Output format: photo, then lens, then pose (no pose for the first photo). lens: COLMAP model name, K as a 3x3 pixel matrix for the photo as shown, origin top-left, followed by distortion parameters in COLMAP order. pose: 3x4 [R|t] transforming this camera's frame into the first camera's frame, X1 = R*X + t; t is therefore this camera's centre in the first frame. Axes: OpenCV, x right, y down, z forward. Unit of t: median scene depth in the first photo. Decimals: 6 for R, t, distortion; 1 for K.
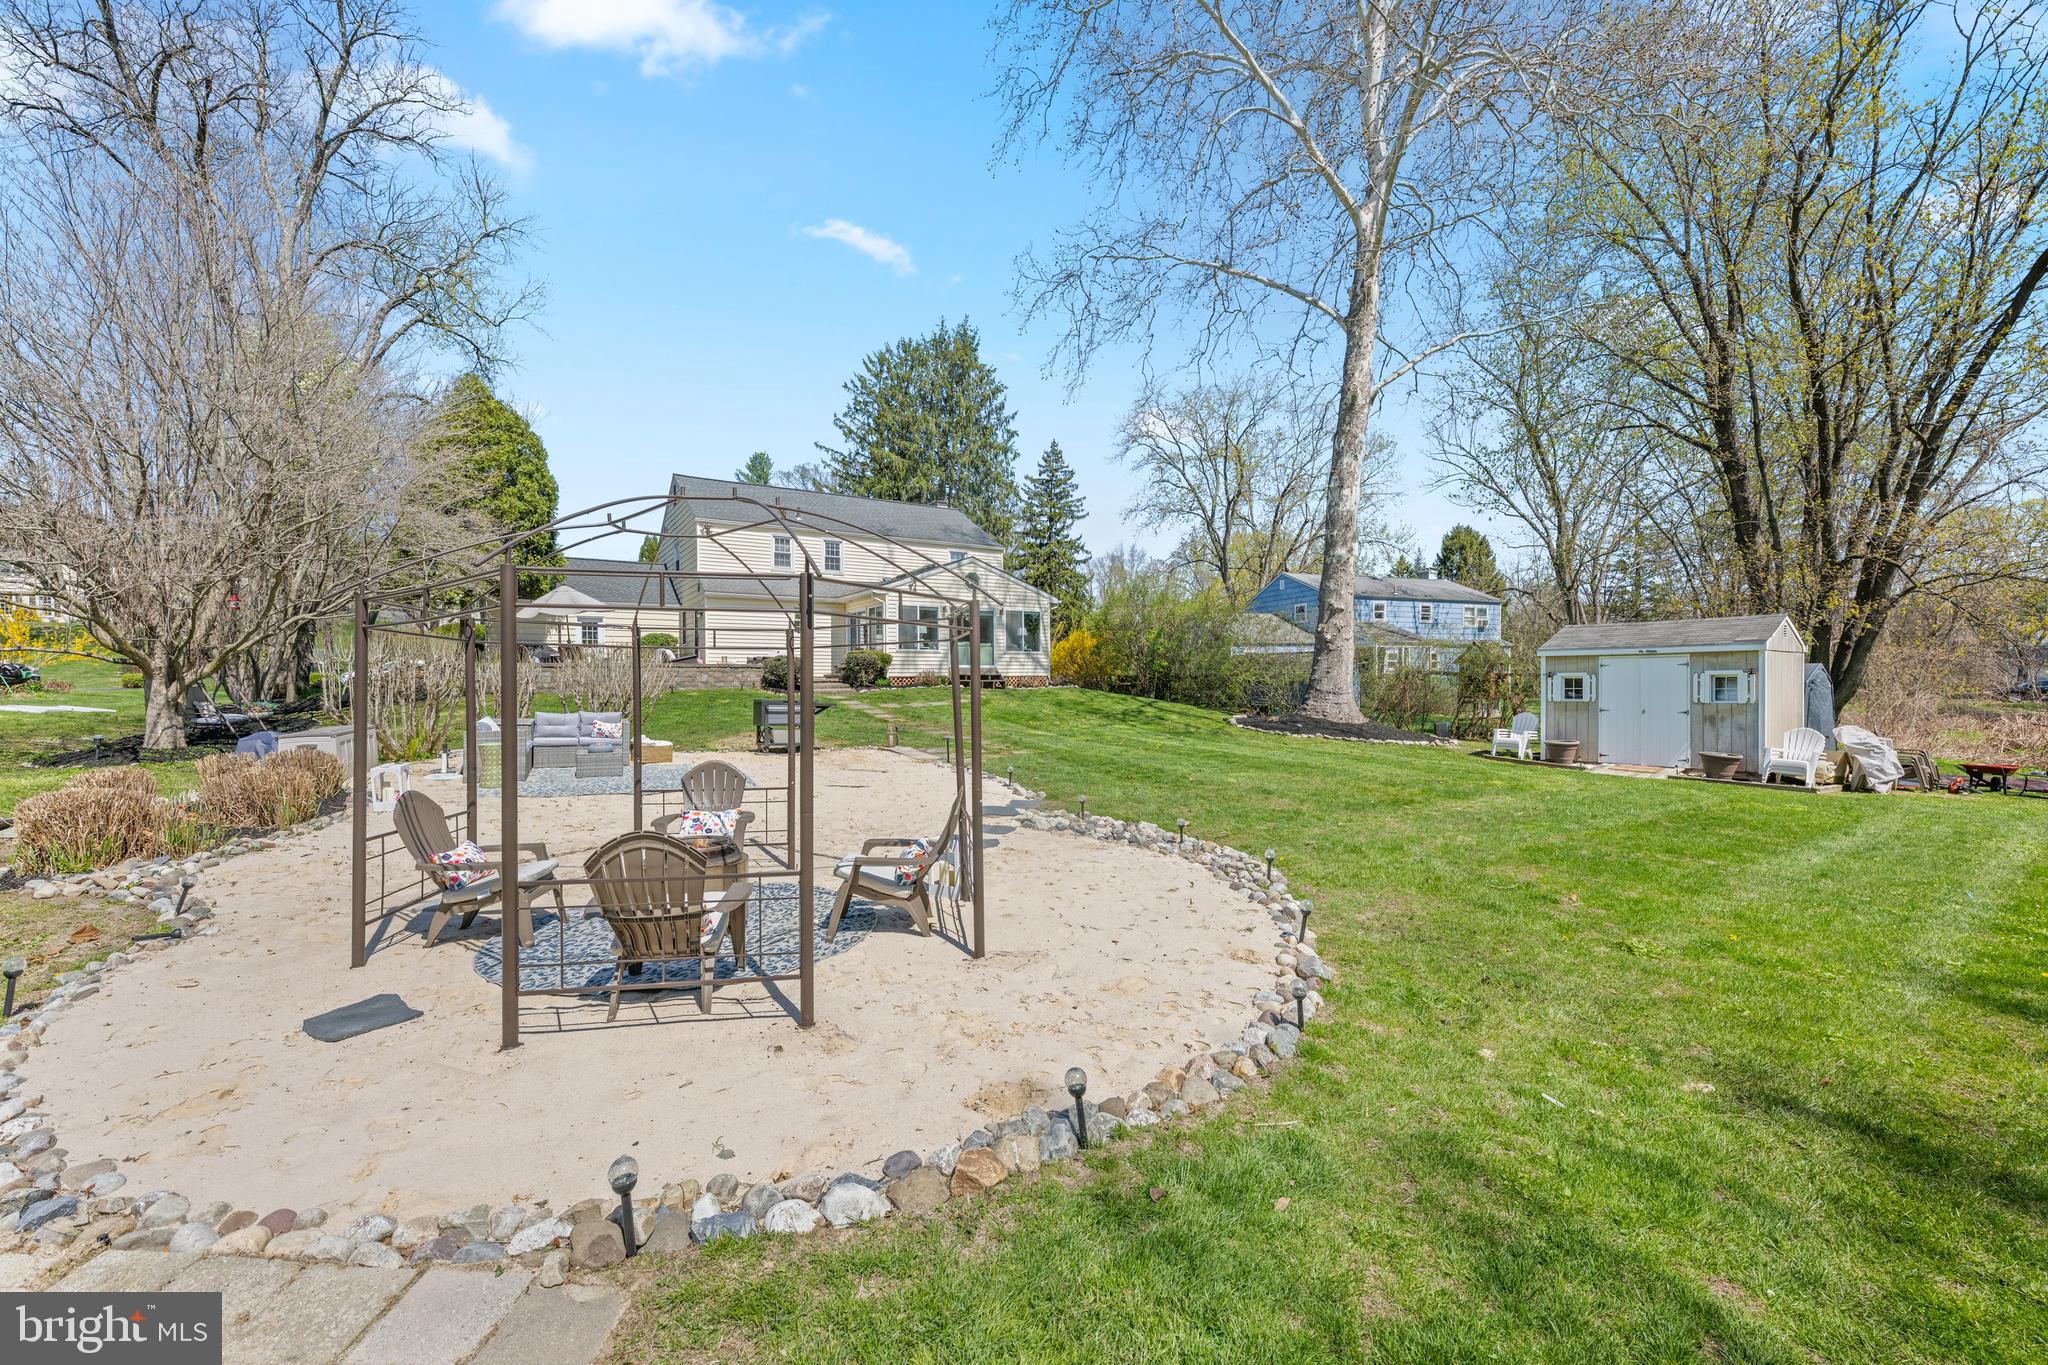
lens RADIAL K [[822.3, 0, 1018.7], [0, 822.3, 686.5], [0, 0, 1]] dist [-0.001796, 0.000064]
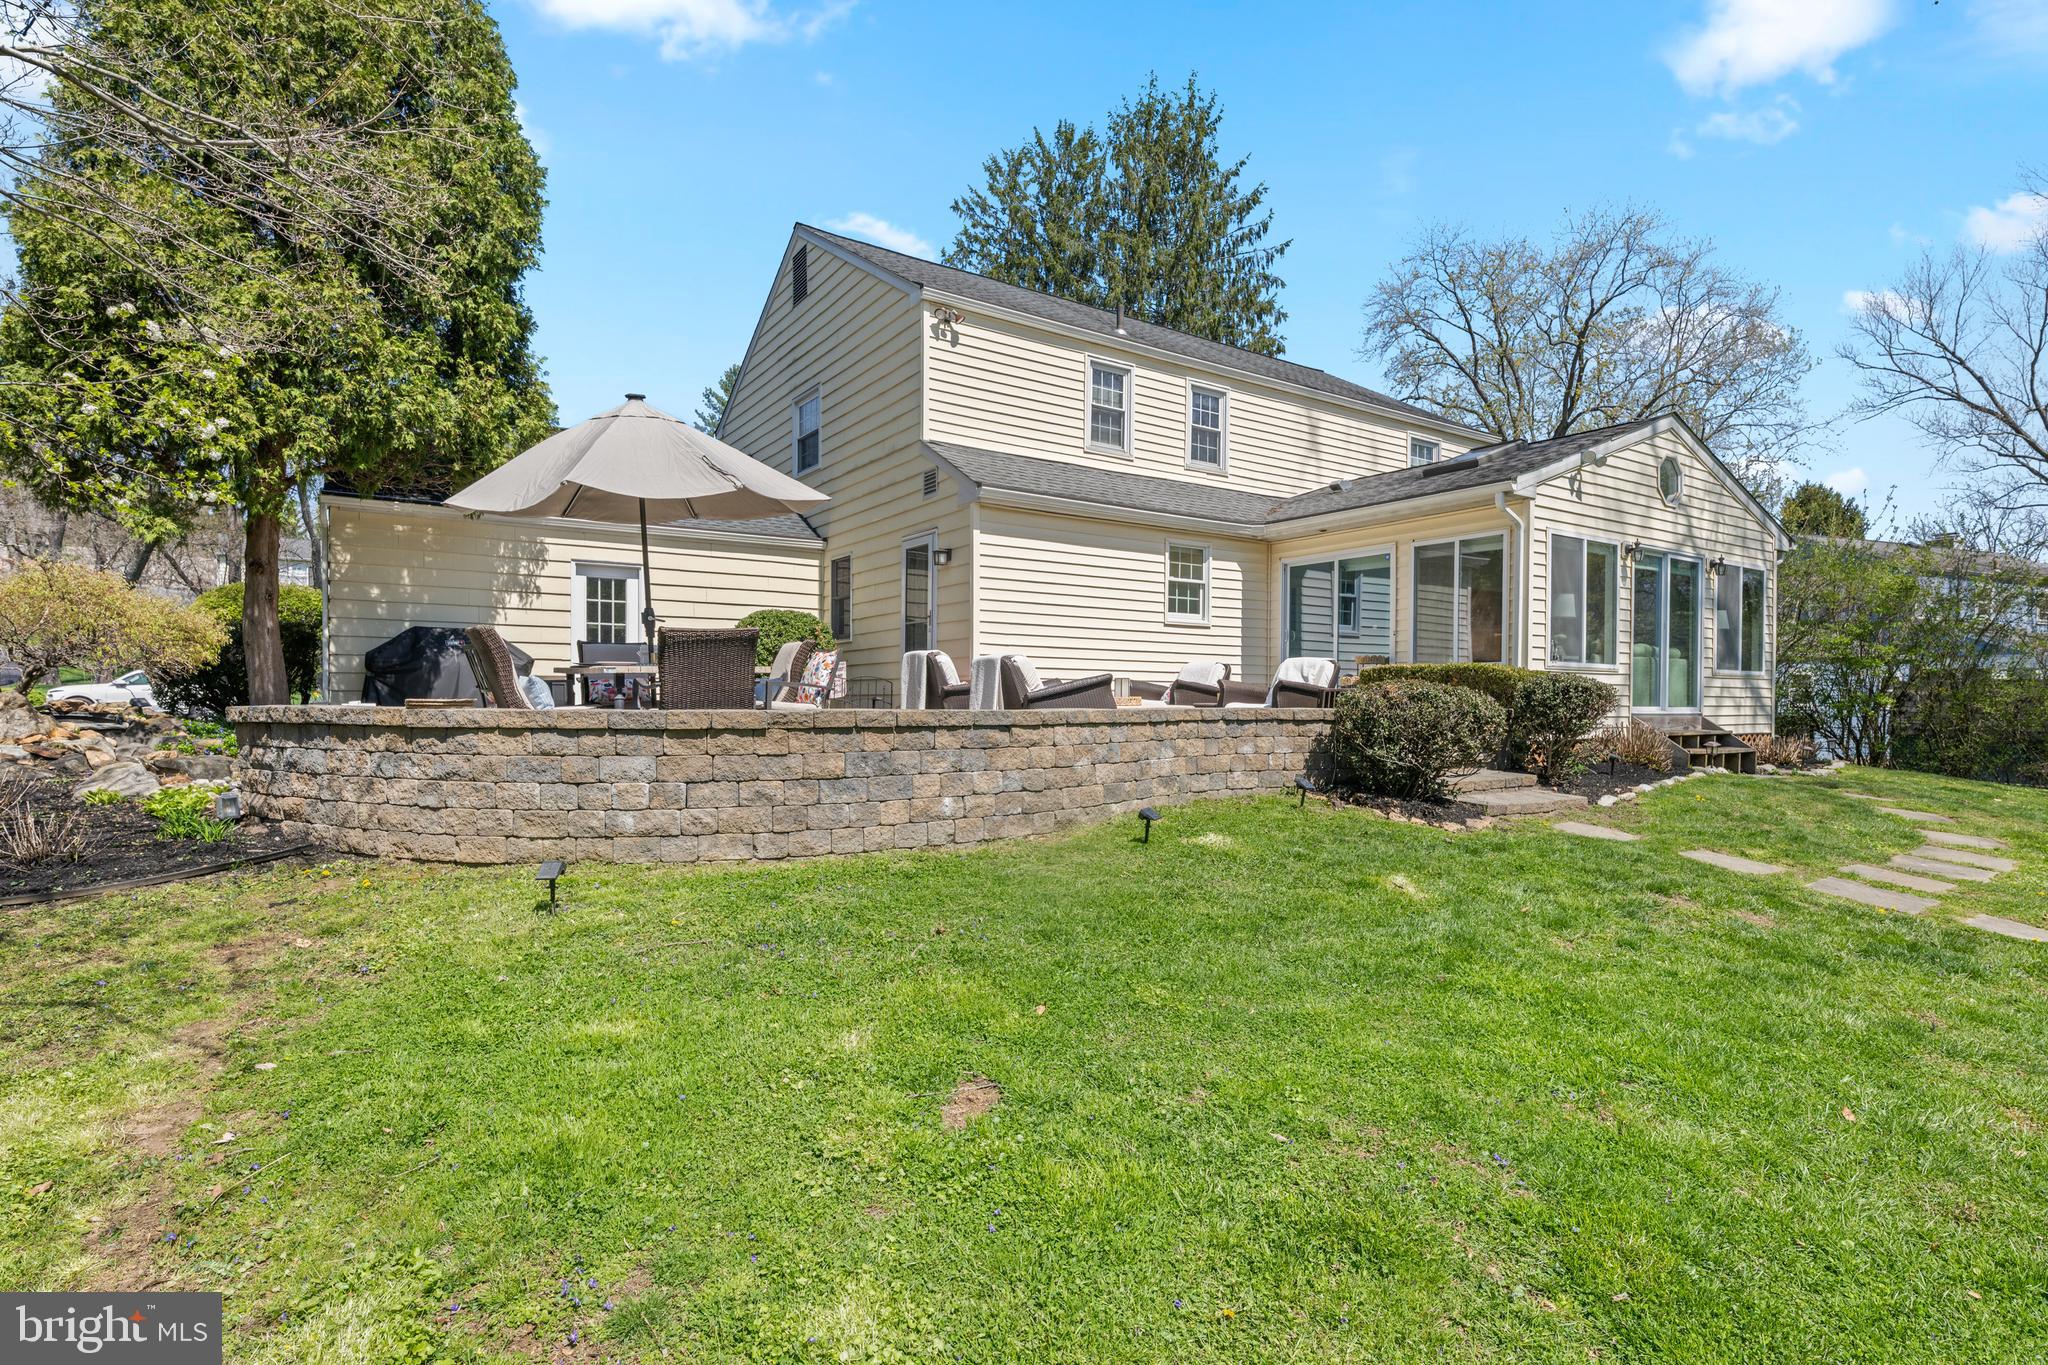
lens RADIAL K [[1010.0, 0, 1020.1], [0, 1010.0, 712.7], [0, 0, 1]] dist [-0.000325, -0.000193]
pose [[0.999539, 0.011982, 0.027910, -0.199148], [-0.012181, 0.999901, 0.006979, -0.012698], [-0.027823, -0.007315, 0.999586, 0.306846]]
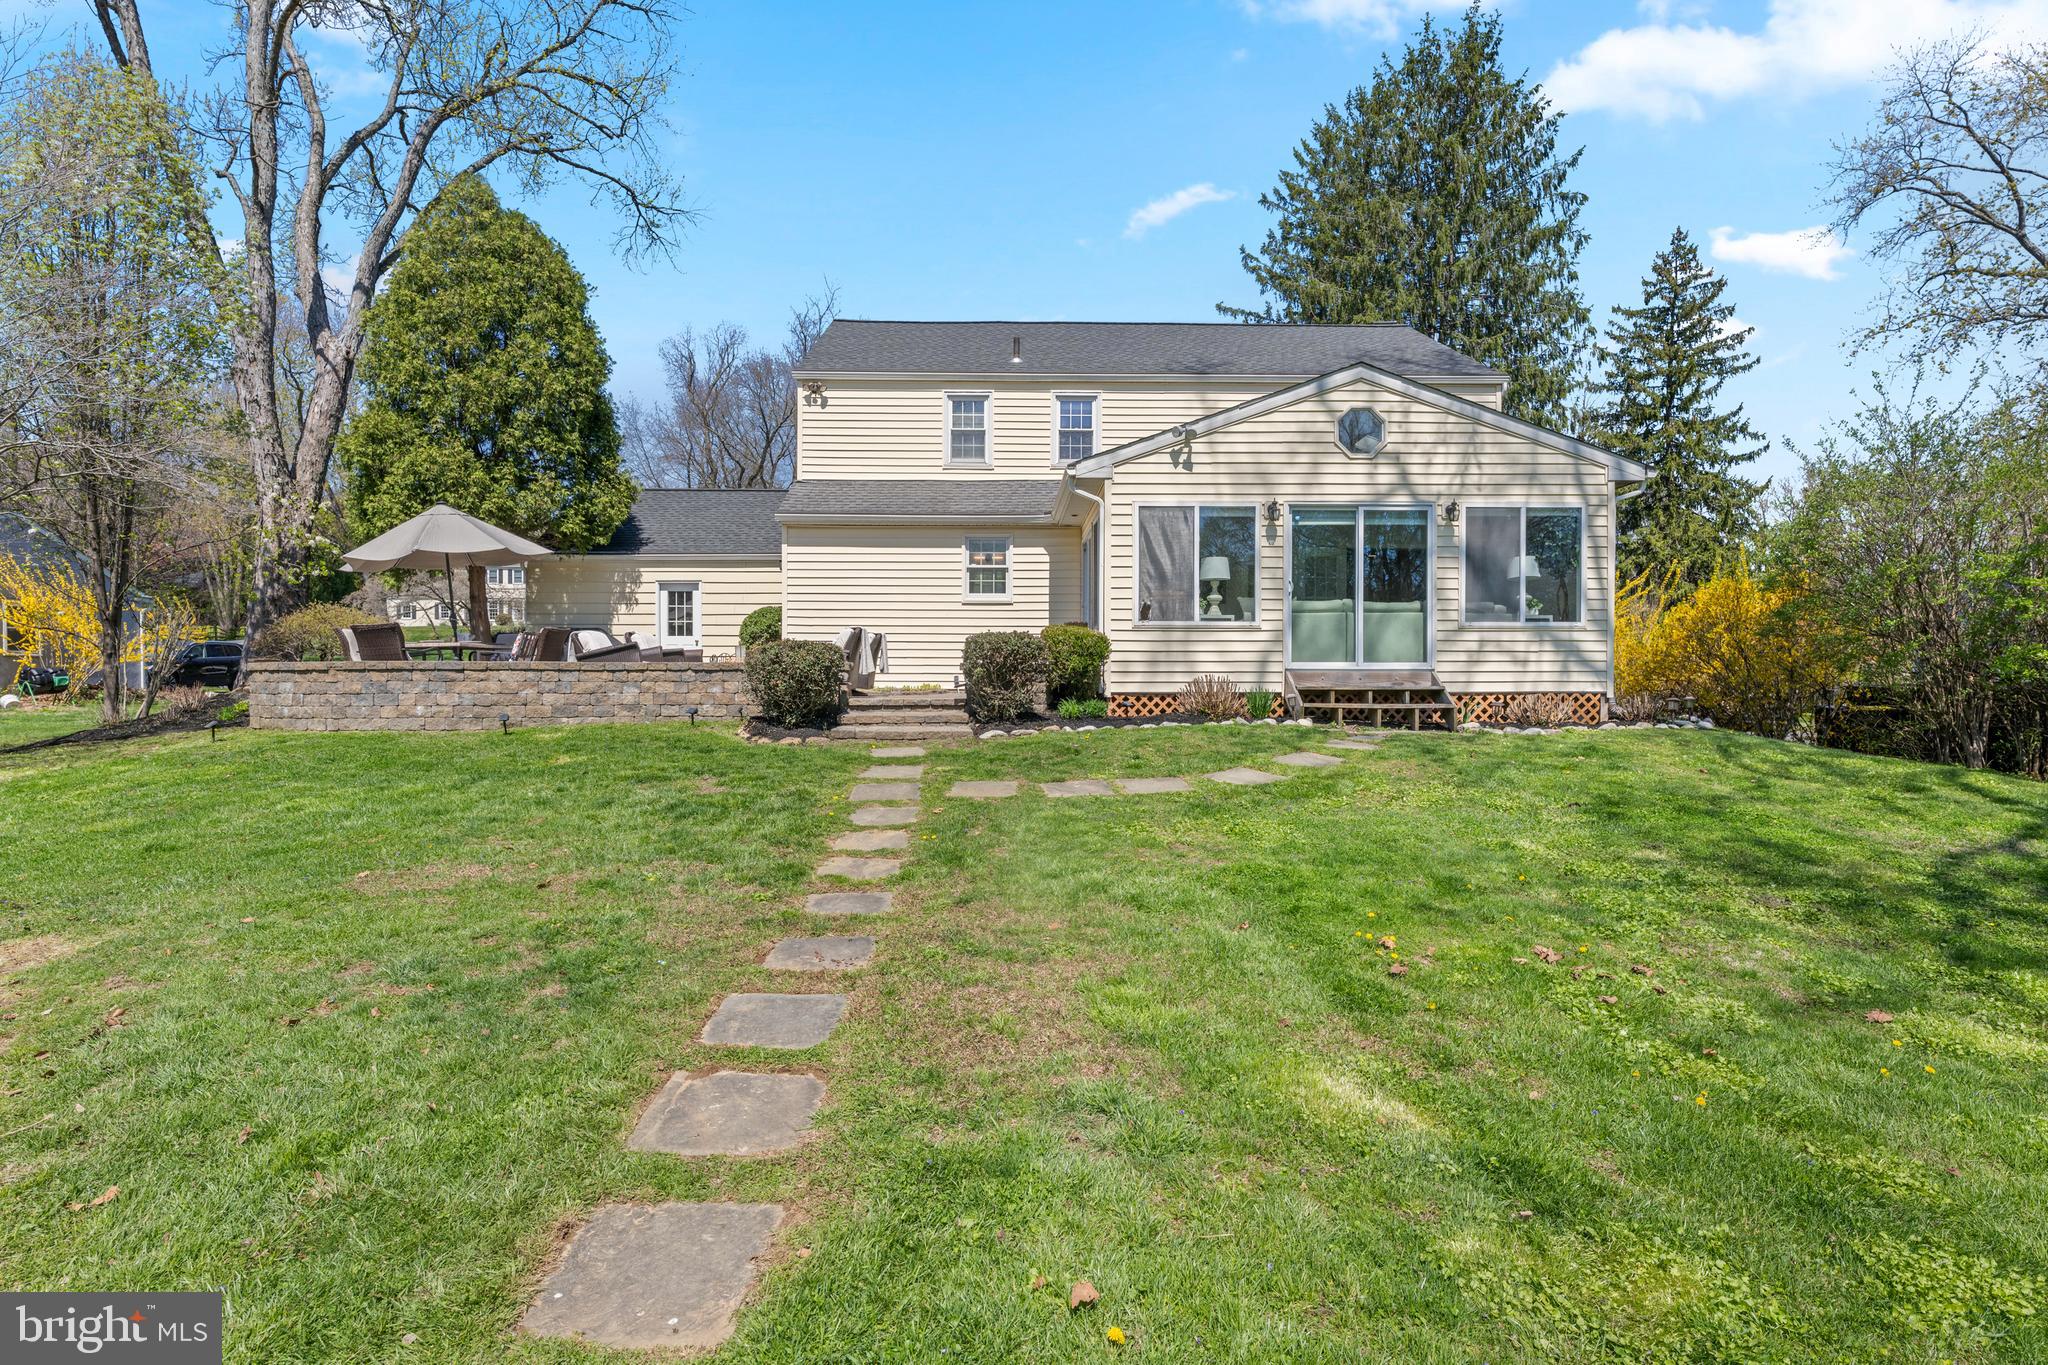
lens RADIAL K [[1015.2, 0, 1017.8], [0, 1015.2, 691.3], [0, 0, 1]] dist [0.000930, 0.000377]
pose [[0.855405, 0.009177, -0.517879, 0.026284], [-0.008911, 0.999956, 0.003001, -0.007222], [0.517884, 0.002048, 0.855449, 0.298375]]
